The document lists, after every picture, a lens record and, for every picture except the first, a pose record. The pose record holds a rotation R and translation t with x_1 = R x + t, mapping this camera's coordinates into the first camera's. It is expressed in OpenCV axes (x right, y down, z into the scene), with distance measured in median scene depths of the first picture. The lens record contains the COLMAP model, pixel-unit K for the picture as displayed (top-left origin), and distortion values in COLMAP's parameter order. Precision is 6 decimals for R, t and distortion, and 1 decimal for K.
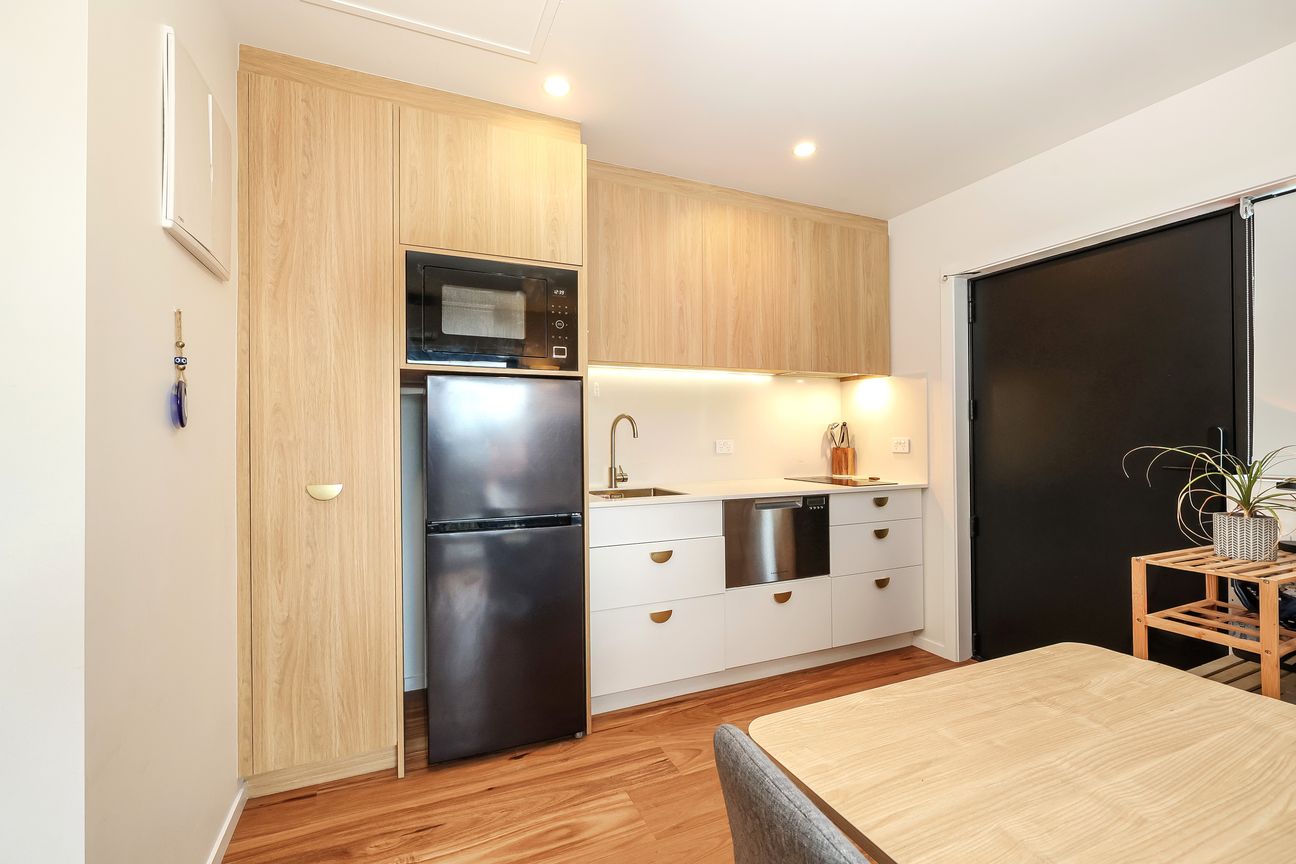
lens RADIAL K [[505.5, 0, 607.3], [0, 505.5, 429.1], [0, 0, 1]] dist [0.000906, 0.000262]
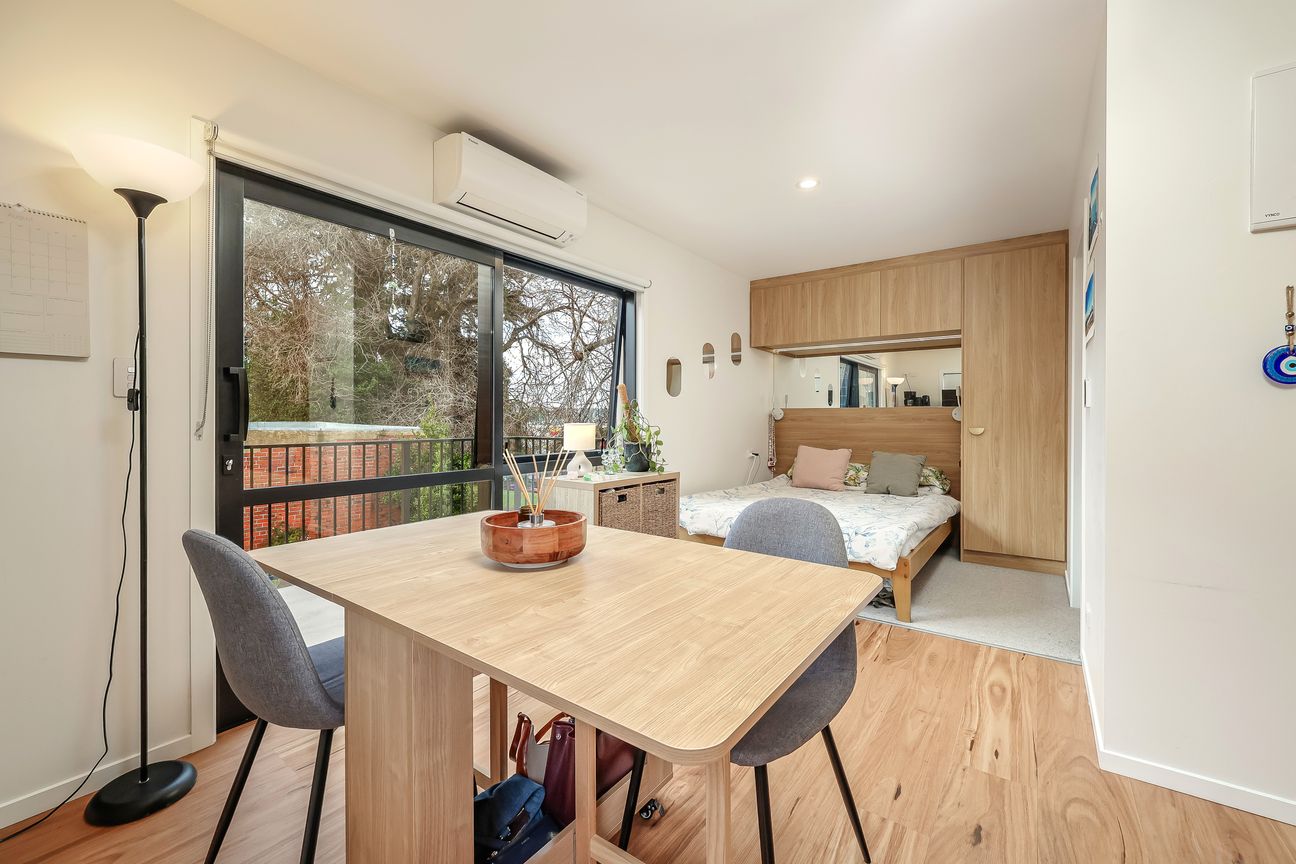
lens RADIAL K [[544.7, 0, 636.3], [0, 544.7, 425.2], [0, 0, 1]] dist [-0.000536, -0.000145]
pose [[-0.836167, 0.008507, -0.548408, 1.686951], [0.005714, 0.999961, 0.006800, 0.117974], [0.548445, 0.002553, -0.836183, 1.872529]]
